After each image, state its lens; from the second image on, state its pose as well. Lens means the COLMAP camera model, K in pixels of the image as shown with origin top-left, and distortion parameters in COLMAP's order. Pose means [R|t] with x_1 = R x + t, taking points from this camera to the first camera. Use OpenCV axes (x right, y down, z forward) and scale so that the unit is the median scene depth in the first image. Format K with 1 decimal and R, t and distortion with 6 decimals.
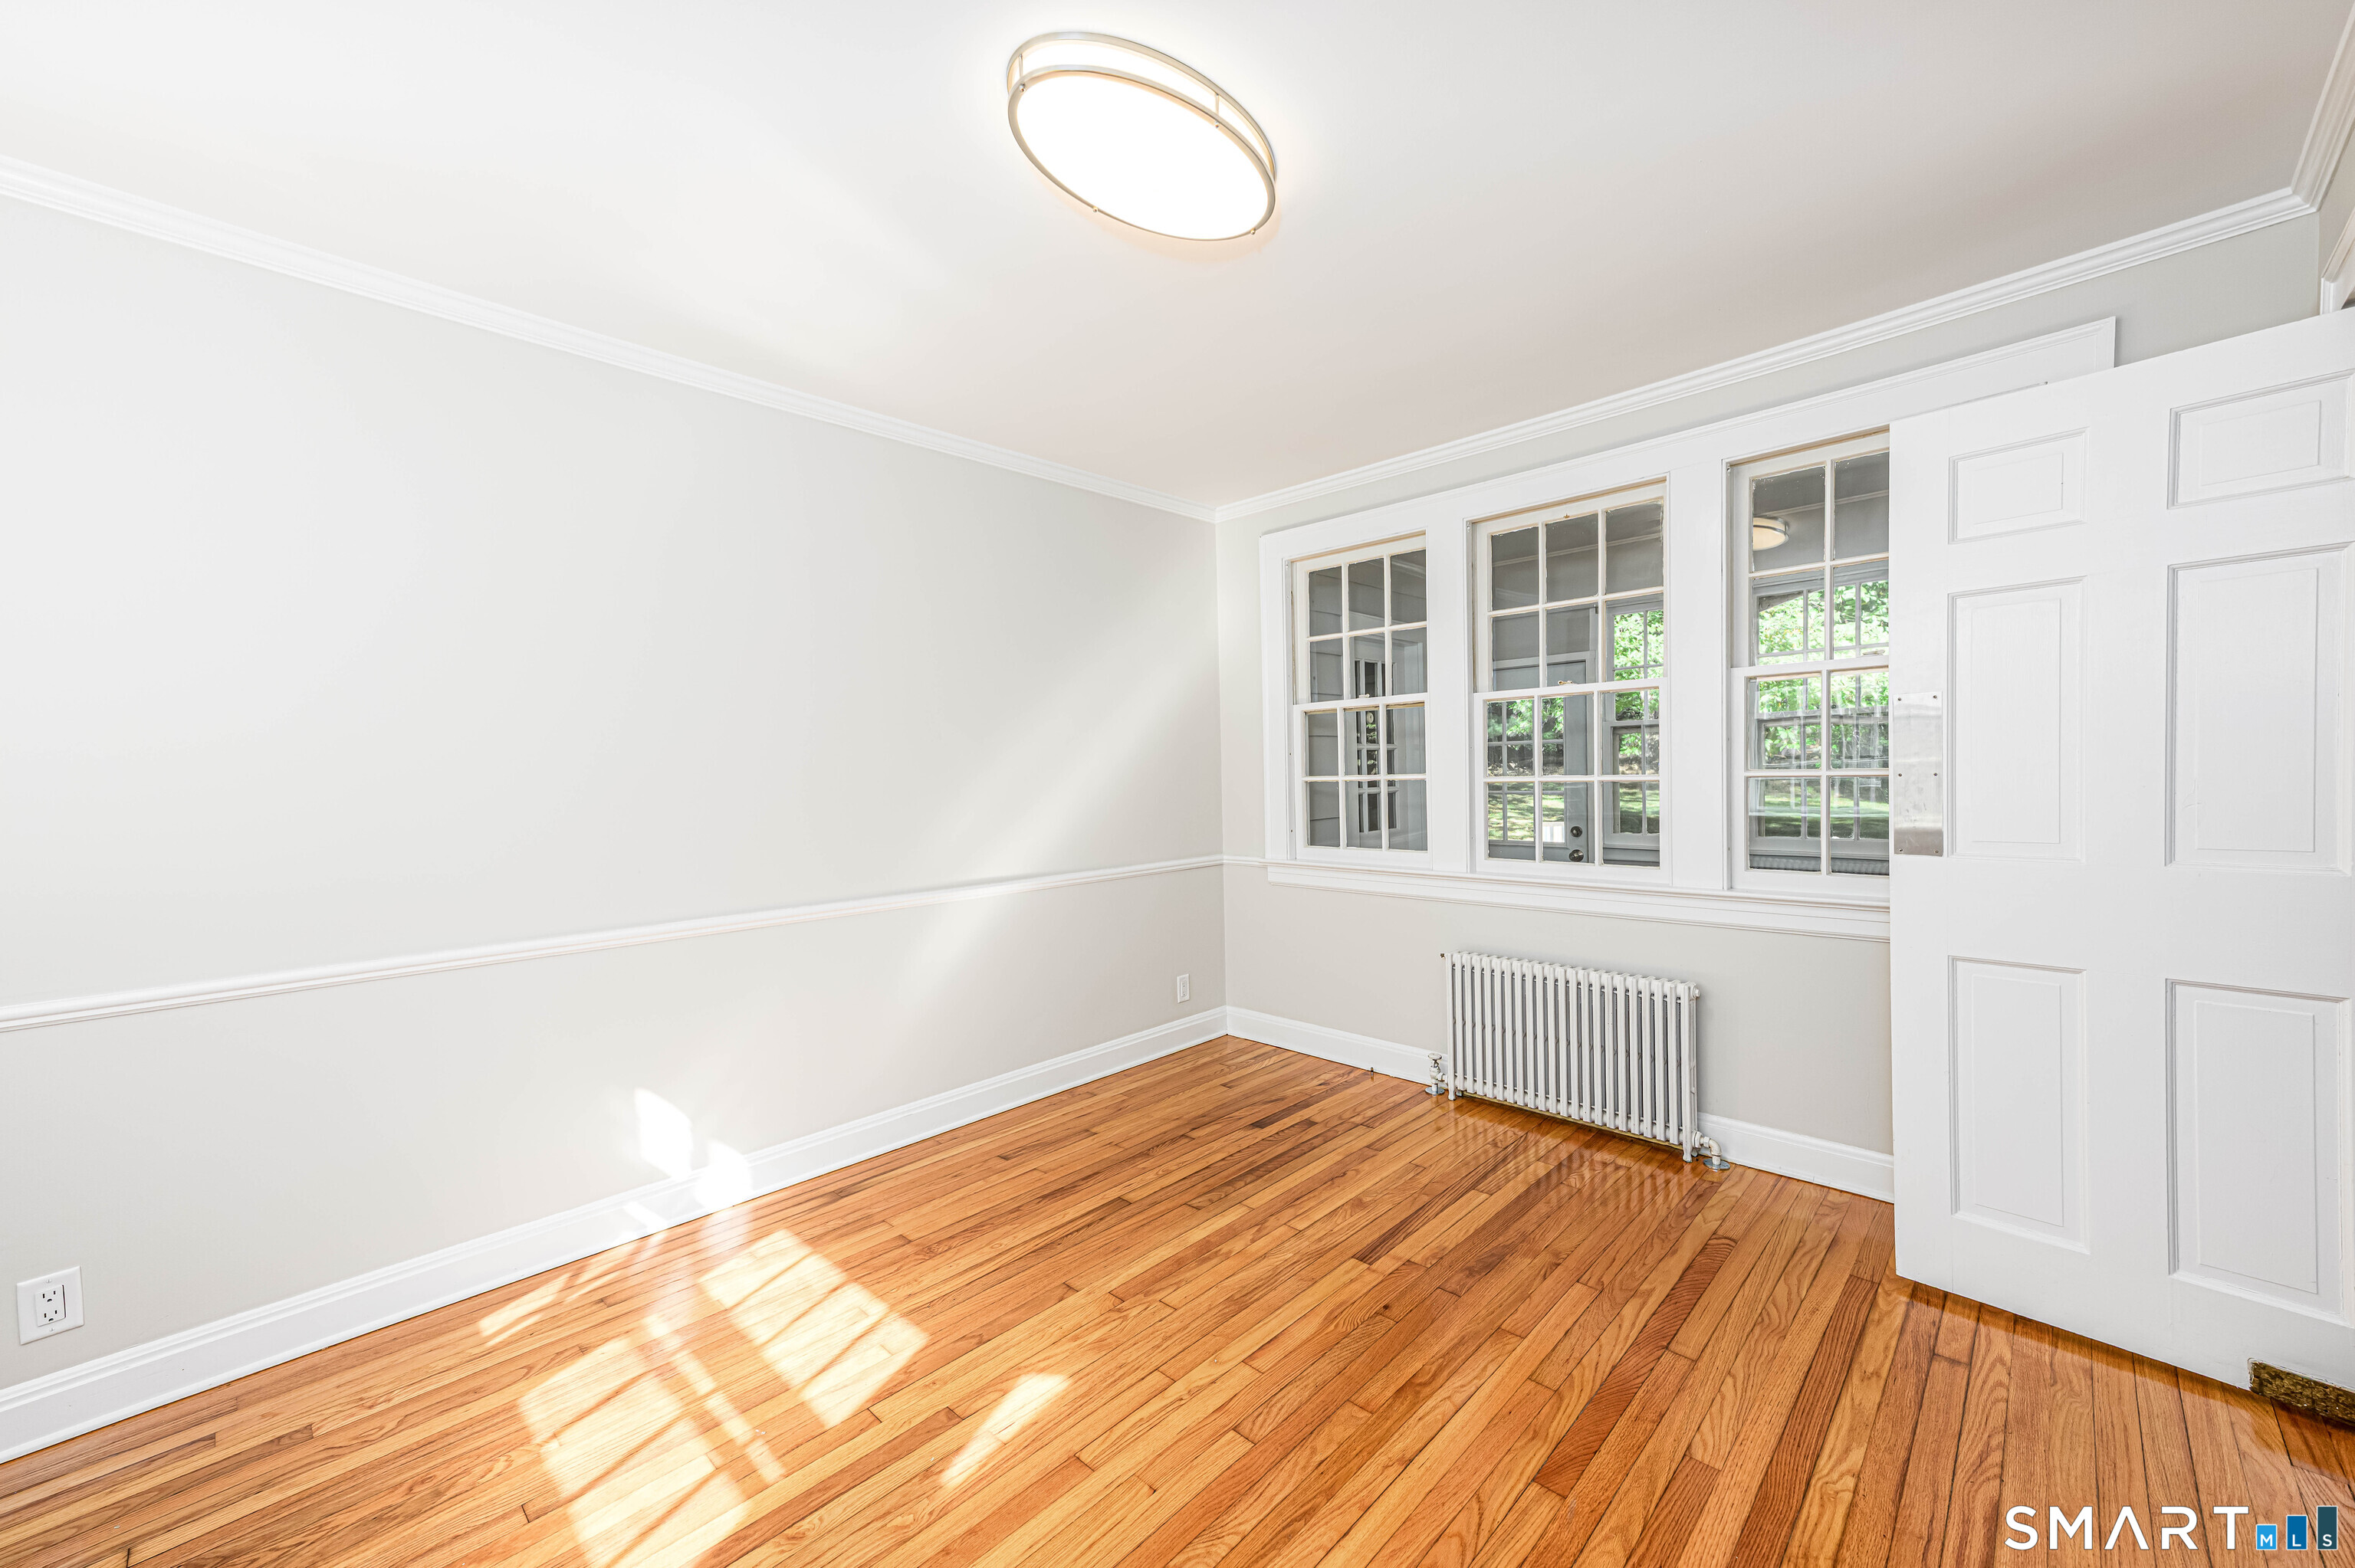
lens RADIAL K [[921.9, 0, 1173.0], [0, 921.9, 787.6], [0, 0, 1]] dist [0.024675, 0.000345]
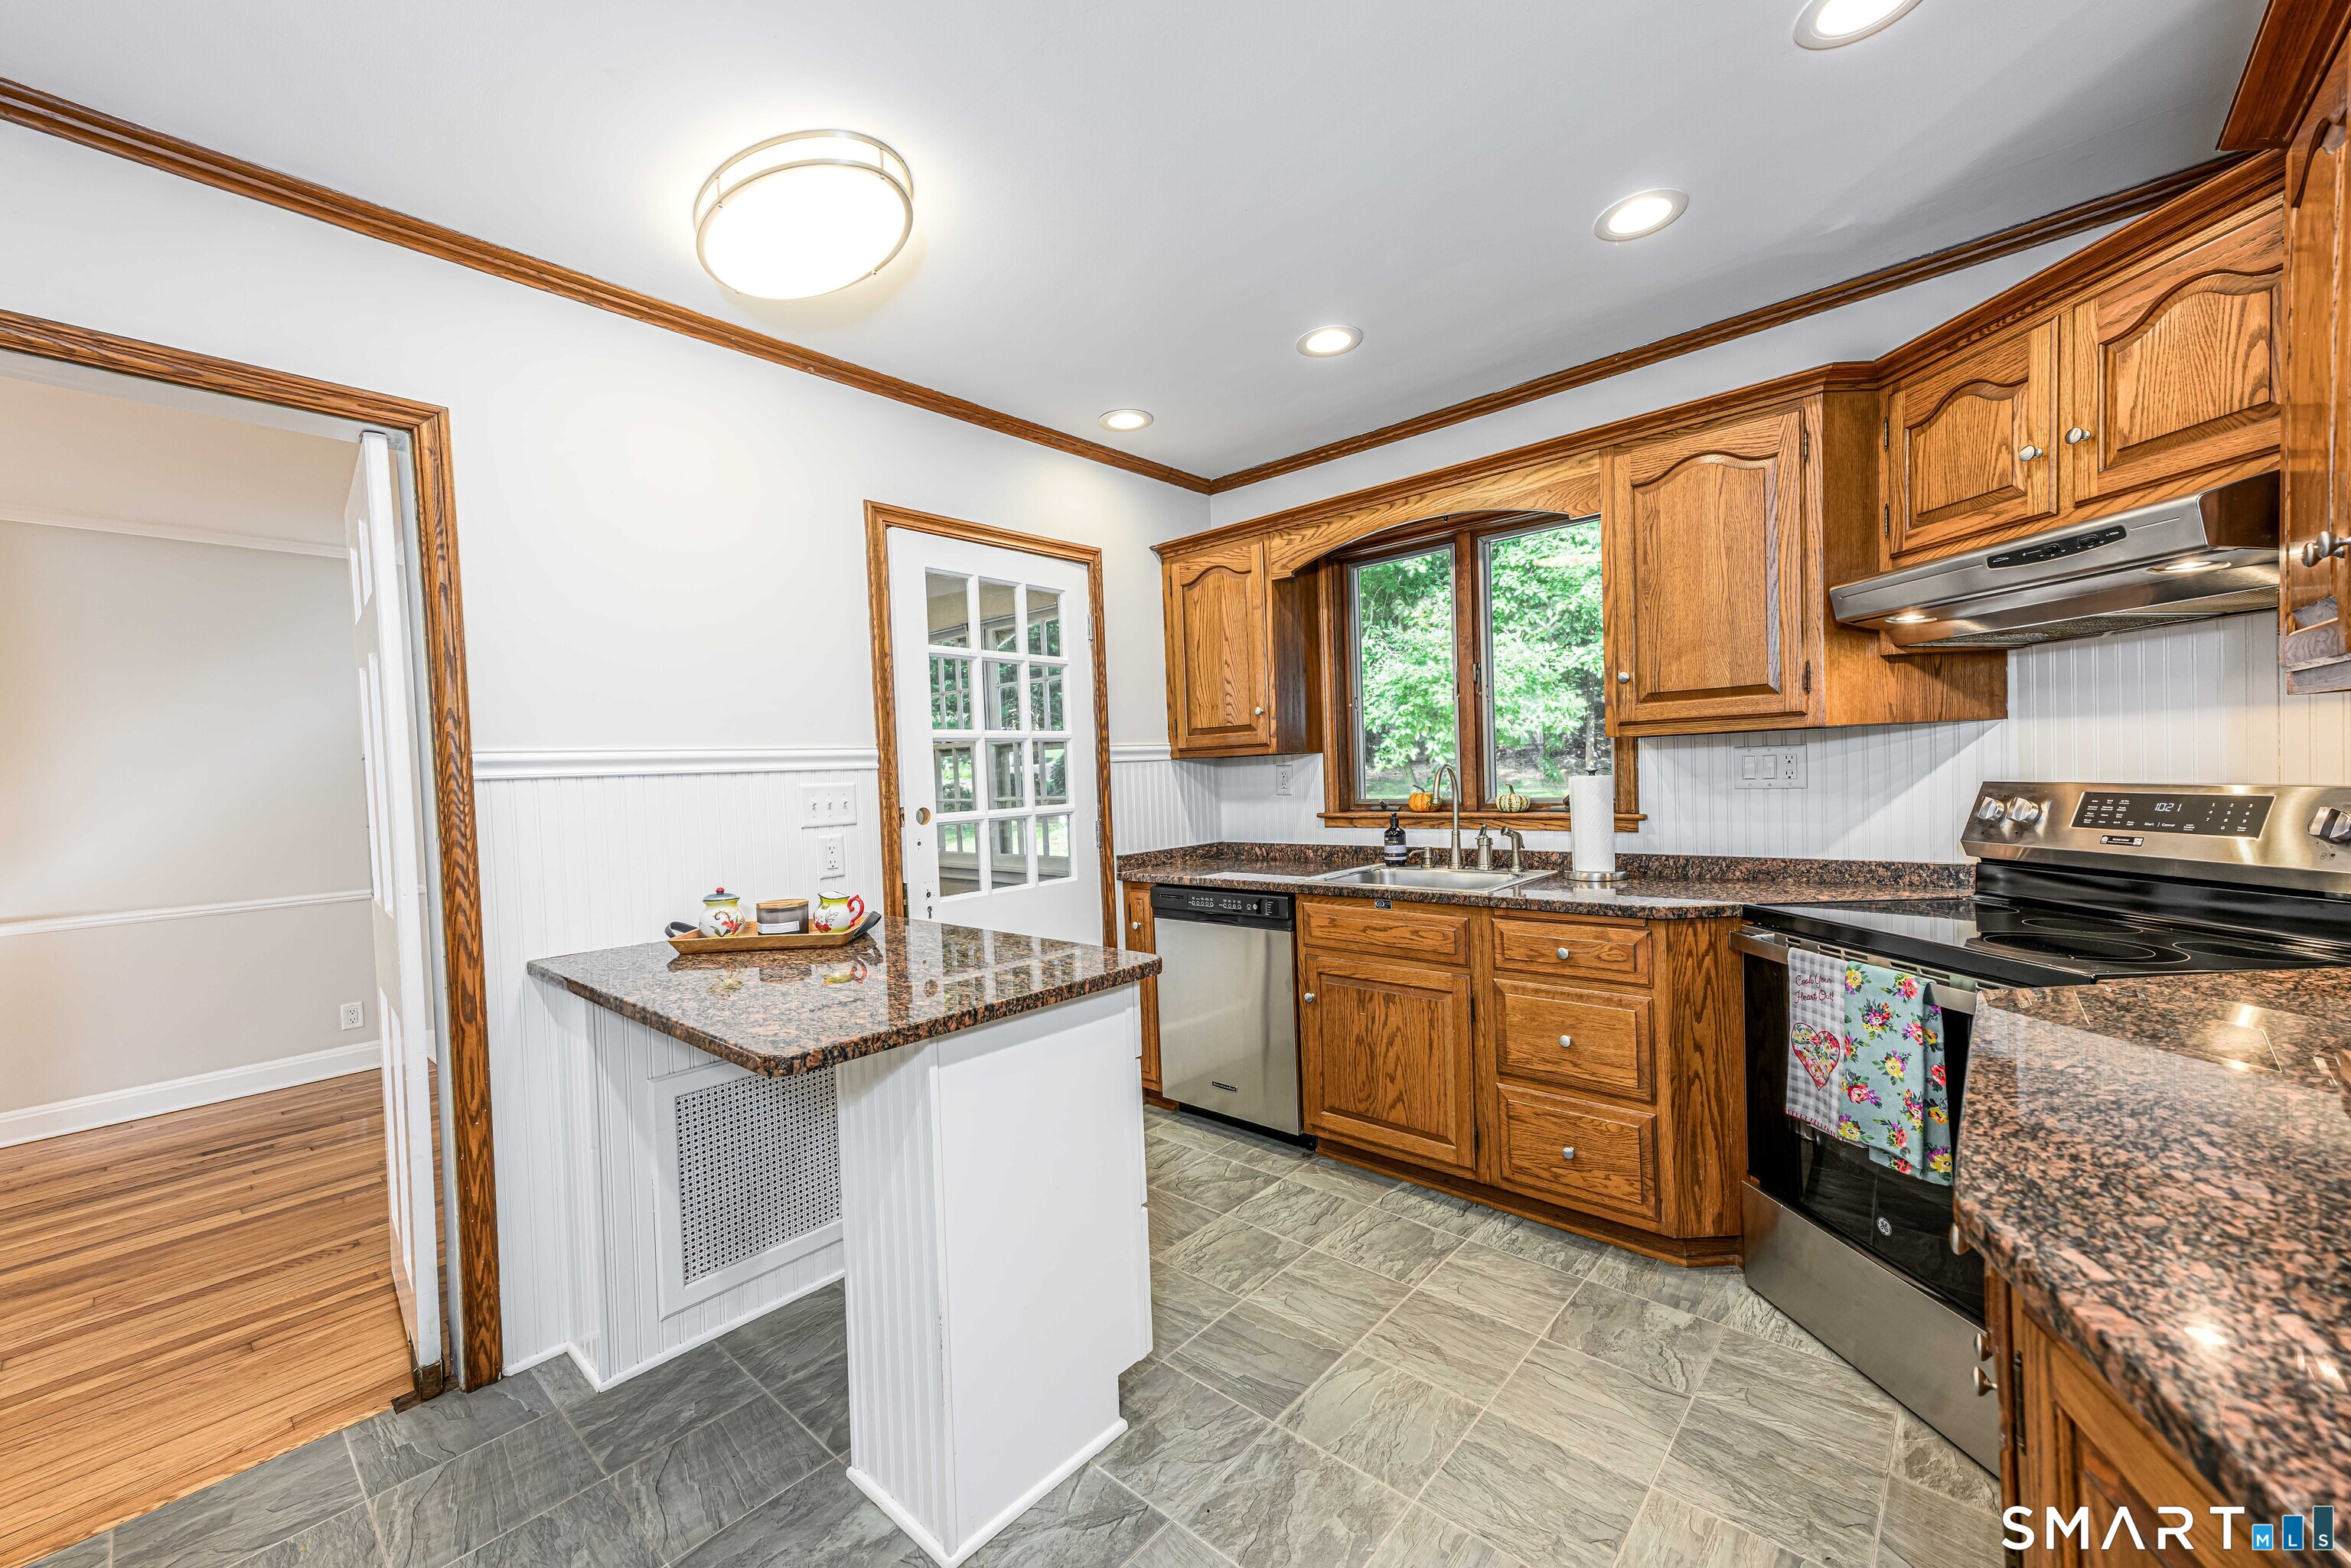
lens RADIAL K [[920.5, 0, 1167.1], [0, 920.5, 794.4], [0, 0, 1]] dist [0.024675, 0.000345]
pose [[0.998926, -0.020781, 0.041414, 1.862366], [0.020300, 0.999722, 0.011998, -0.049654], [-0.041652, -0.011145, 0.999070, -0.177432]]
